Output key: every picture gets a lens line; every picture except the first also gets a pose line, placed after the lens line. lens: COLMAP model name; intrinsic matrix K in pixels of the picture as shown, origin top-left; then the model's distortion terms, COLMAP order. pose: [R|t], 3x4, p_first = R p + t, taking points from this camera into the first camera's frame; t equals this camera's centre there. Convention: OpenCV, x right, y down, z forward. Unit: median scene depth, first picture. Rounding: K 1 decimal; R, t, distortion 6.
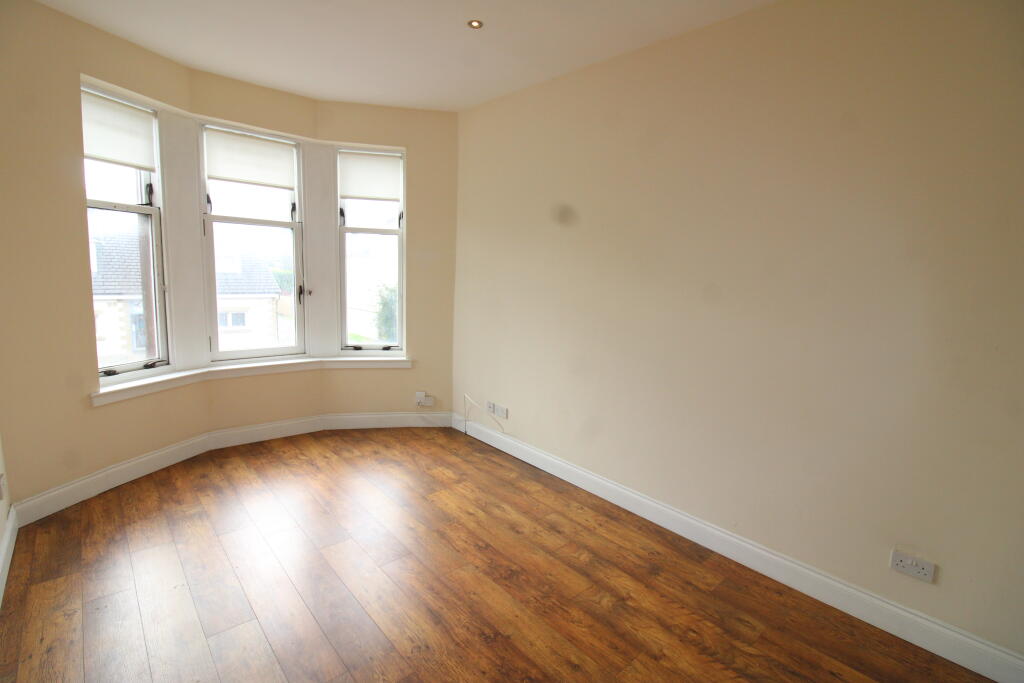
lens RADIAL K [[476.1, 0, 512.0], [0, 476.1, 341.5], [0, 0, 1]] dist [-0.000907, -0.000006]
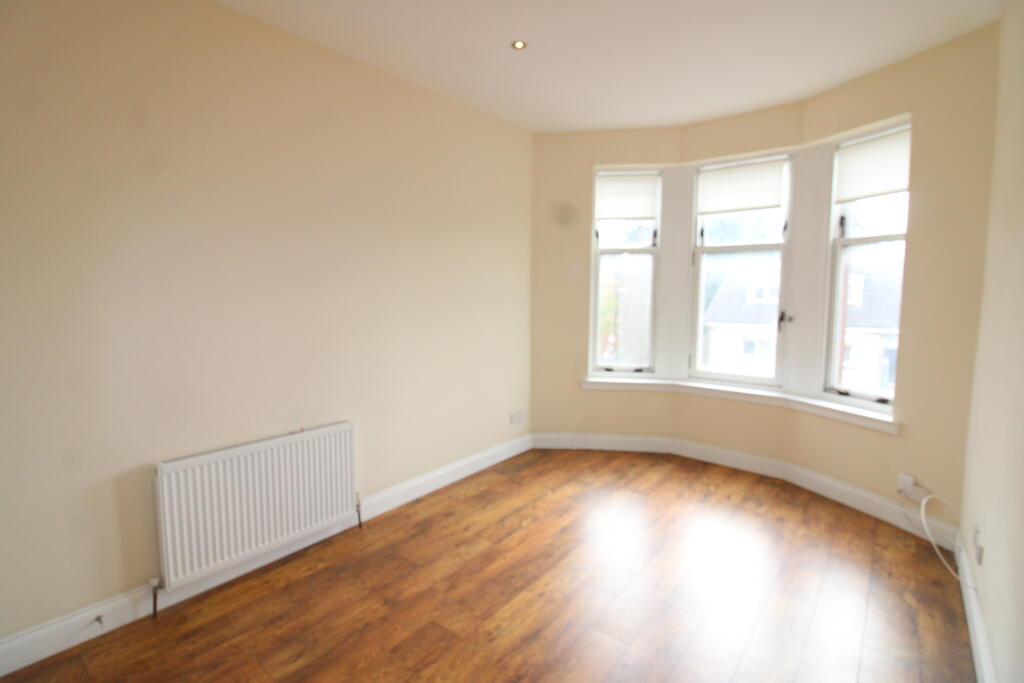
lens RADIAL K [[488.9, 0, 512.0], [0, 488.9, 341.5], [0, 0, 1]] dist [-0.000222, -0.000539]
pose [[0.156215, 0.065865, -0.985525, 0.415421], [-0.140688, 0.989085, 0.043802, -0.031522], [0.977652, 0.131809, 0.163776, 0.380619]]
